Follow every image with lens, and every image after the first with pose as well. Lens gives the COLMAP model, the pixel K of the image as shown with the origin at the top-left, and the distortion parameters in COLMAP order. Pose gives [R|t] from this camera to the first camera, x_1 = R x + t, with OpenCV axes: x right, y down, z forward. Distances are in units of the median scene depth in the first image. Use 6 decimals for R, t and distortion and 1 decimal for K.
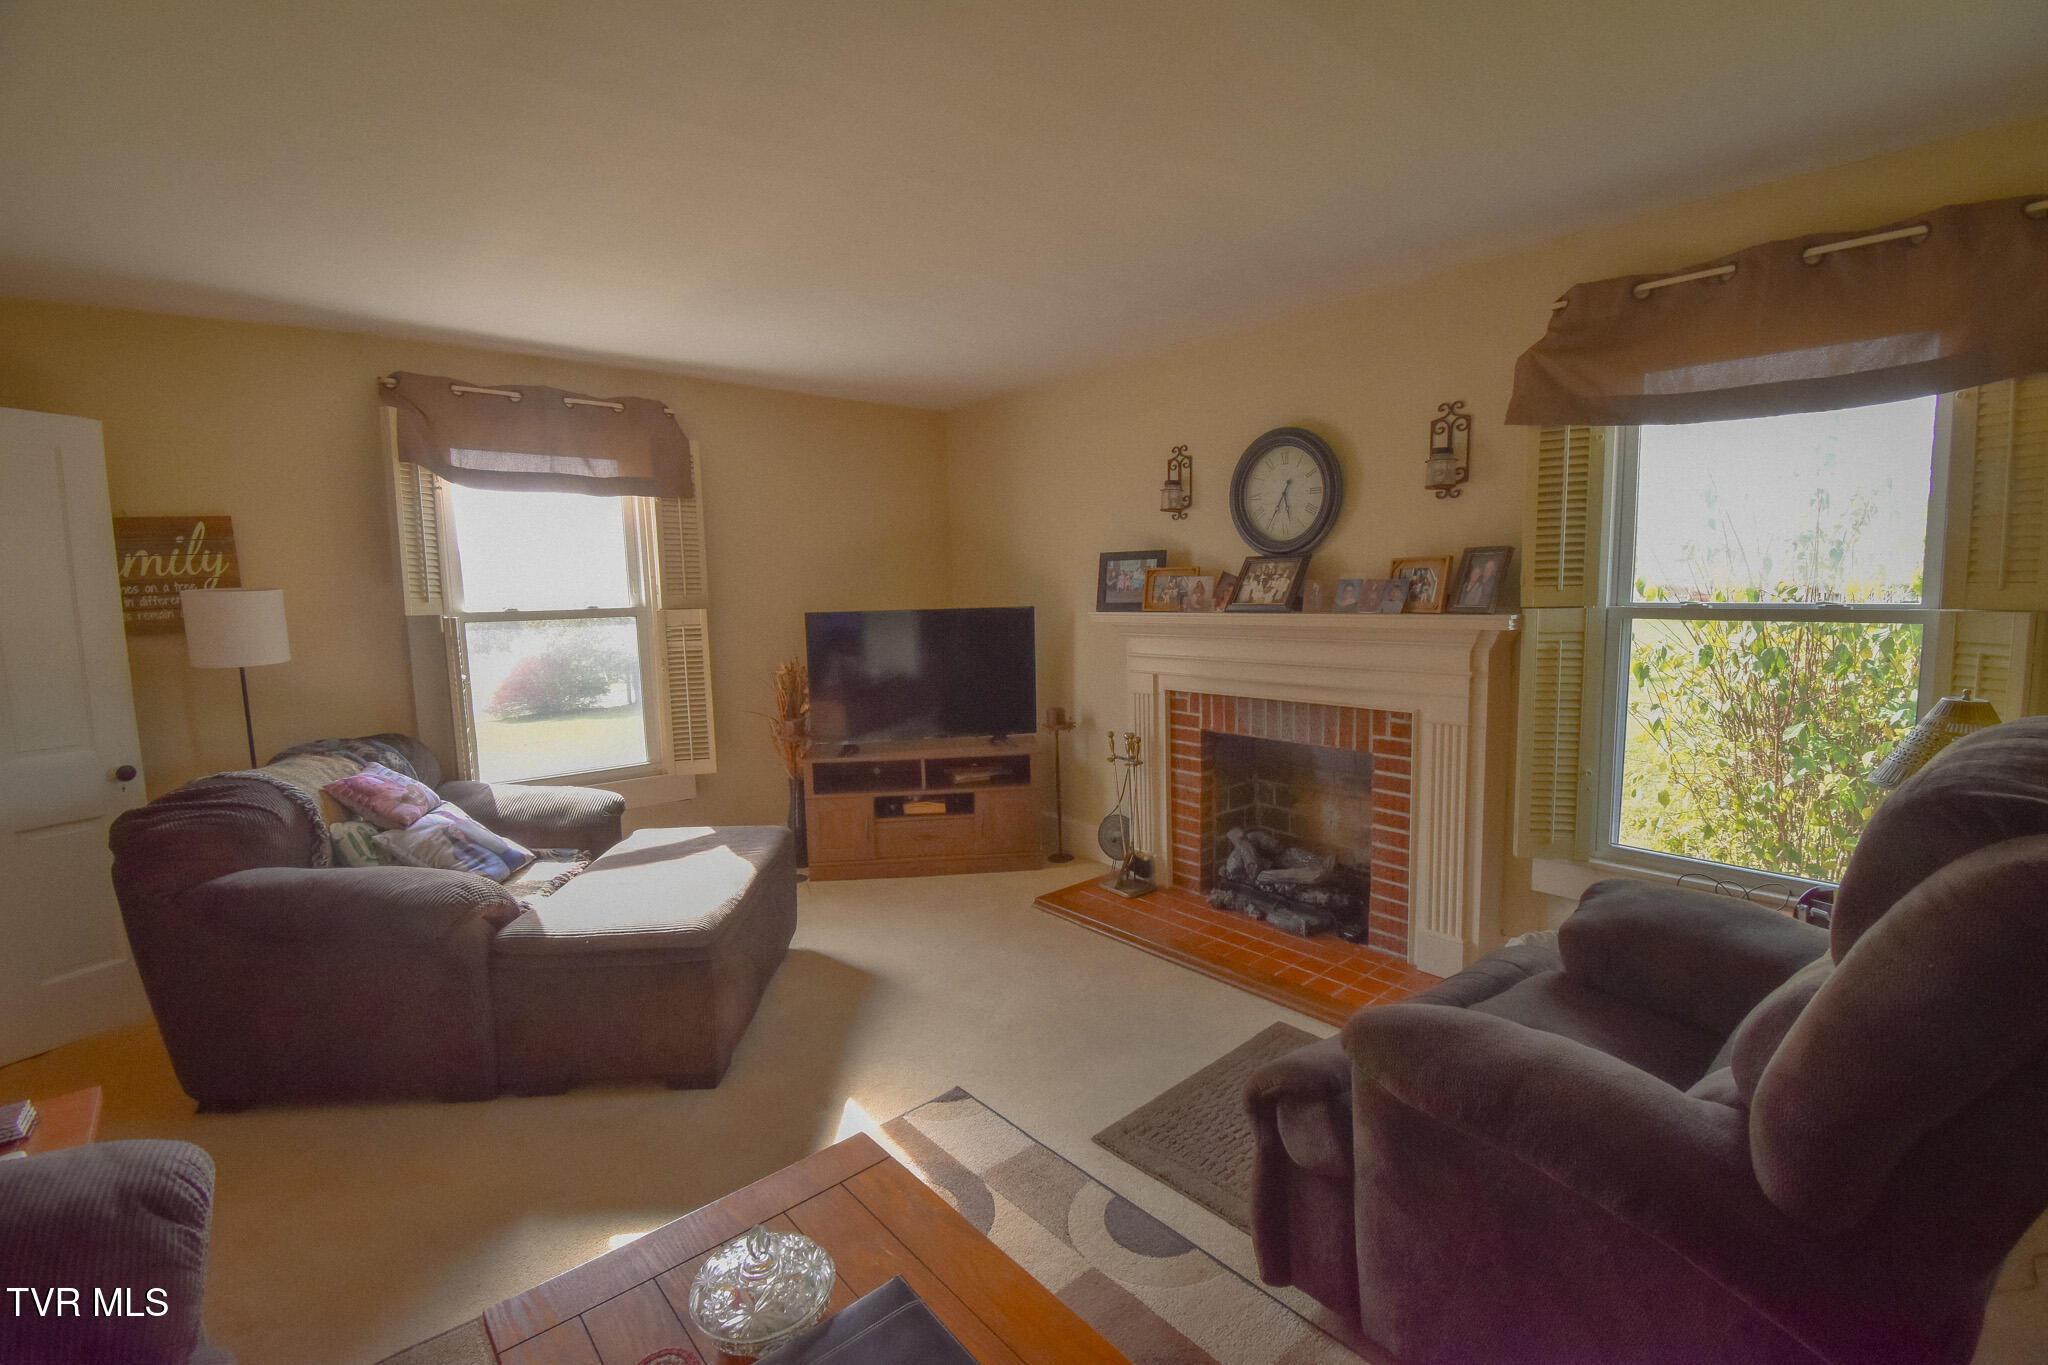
lens RADIAL K [[900.1, 0, 1040.0], [0, 900.1, 691.1], [0, 0, 1]] dist [-0.006769, -0.003220]
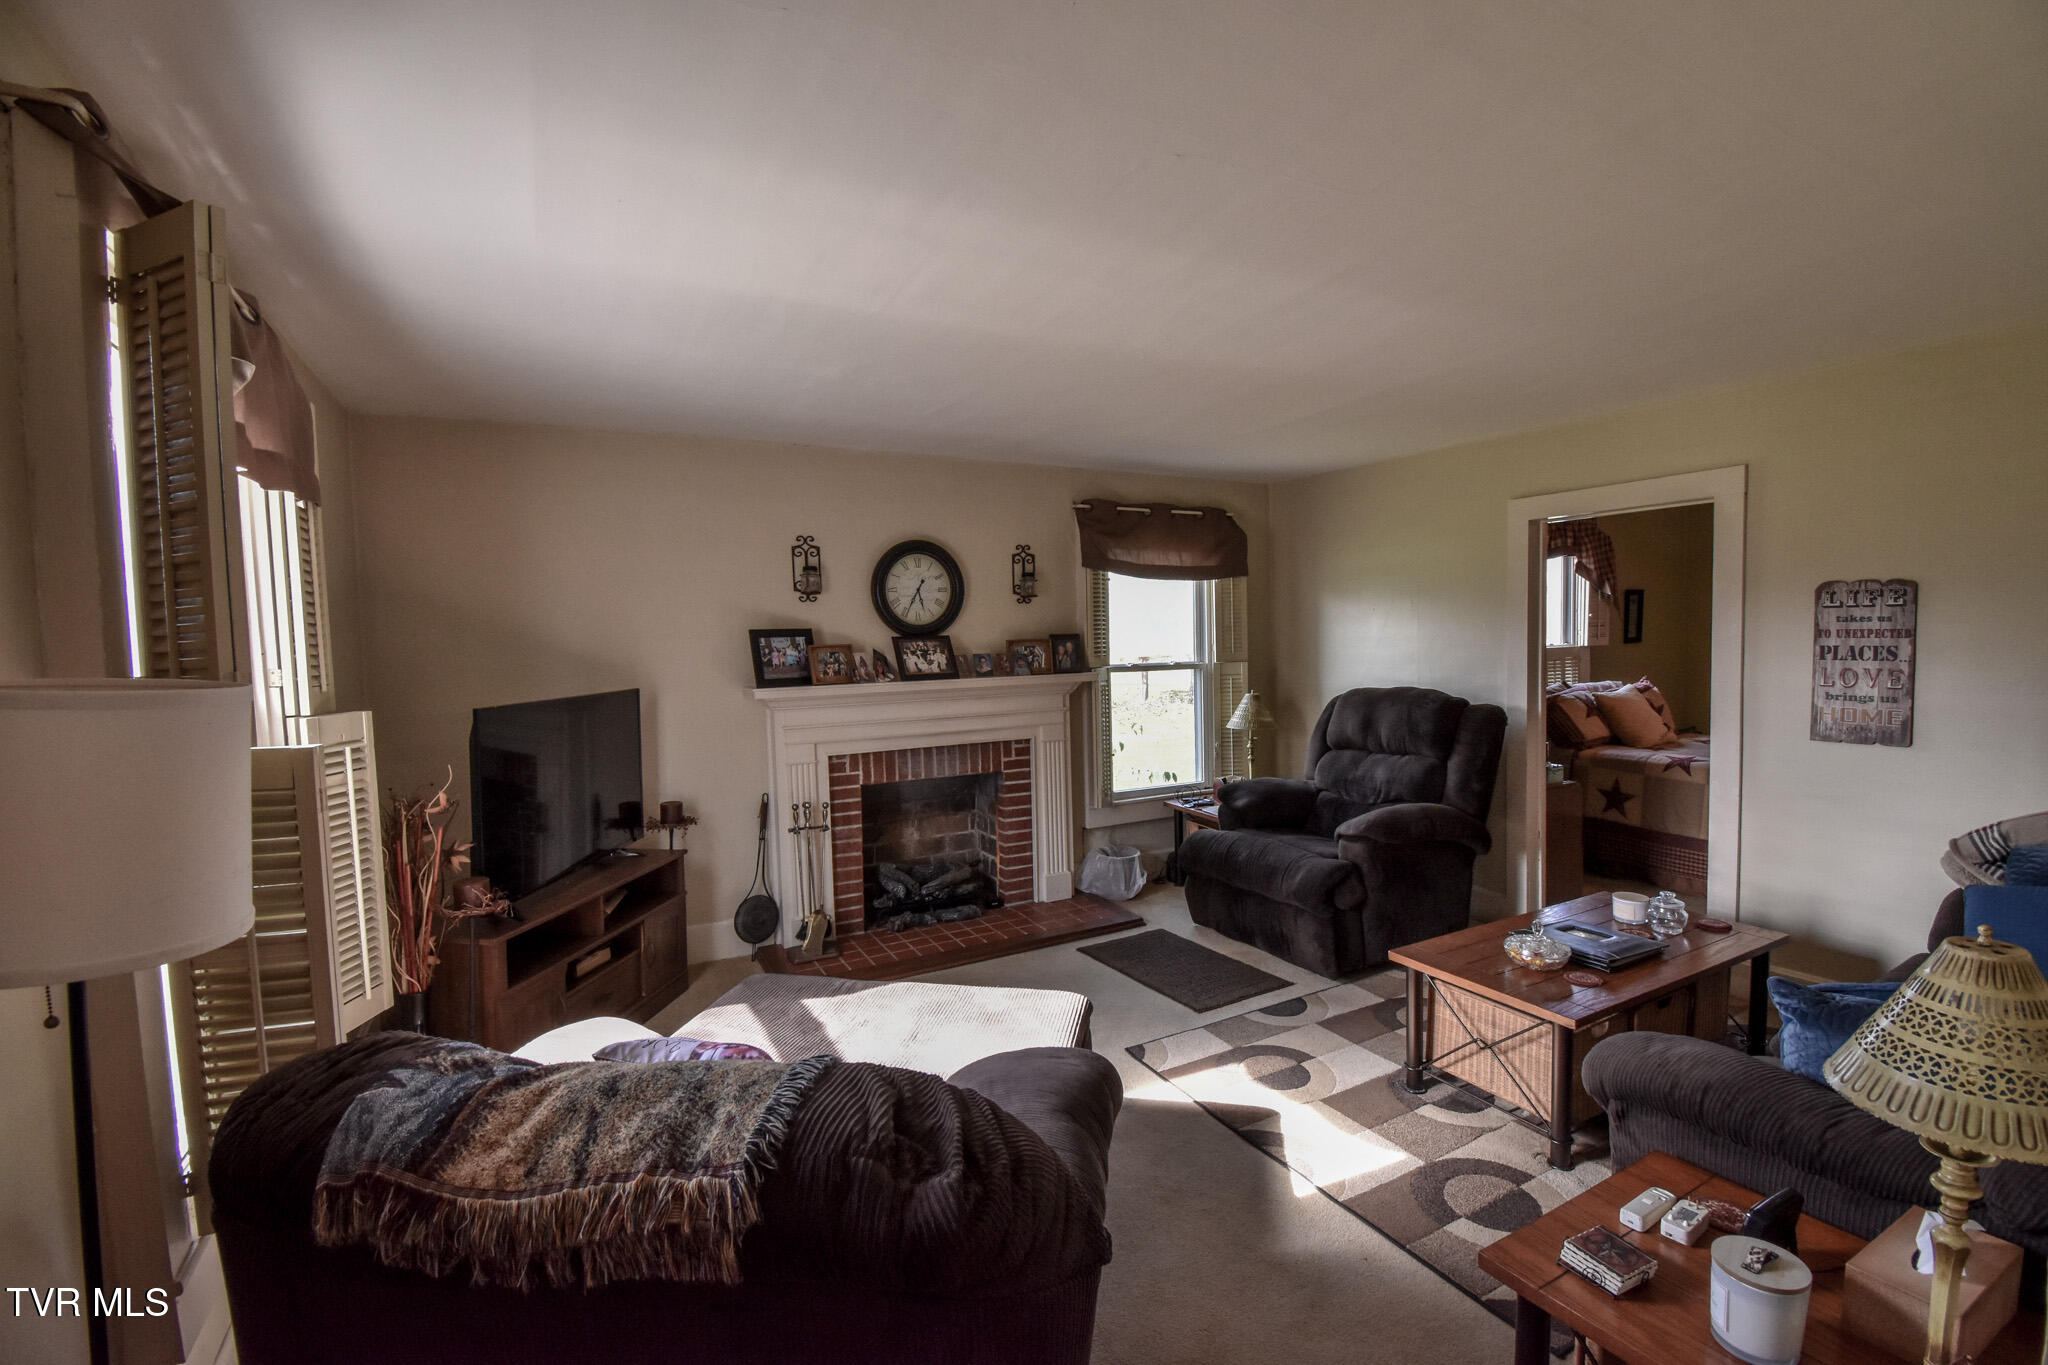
lens RADIAL K [[900.1, 0, 1040.7], [0, 900.1, 680.0], [0, 0, 1]] dist [-0.006769, -0.003220]
pose [[0.211309, -0.029865, 0.976963, -0.968201], [0.132175, 0.991225, 0.001712, -0.067304], [-0.968441, 0.128768, 0.213402, 0.562688]]
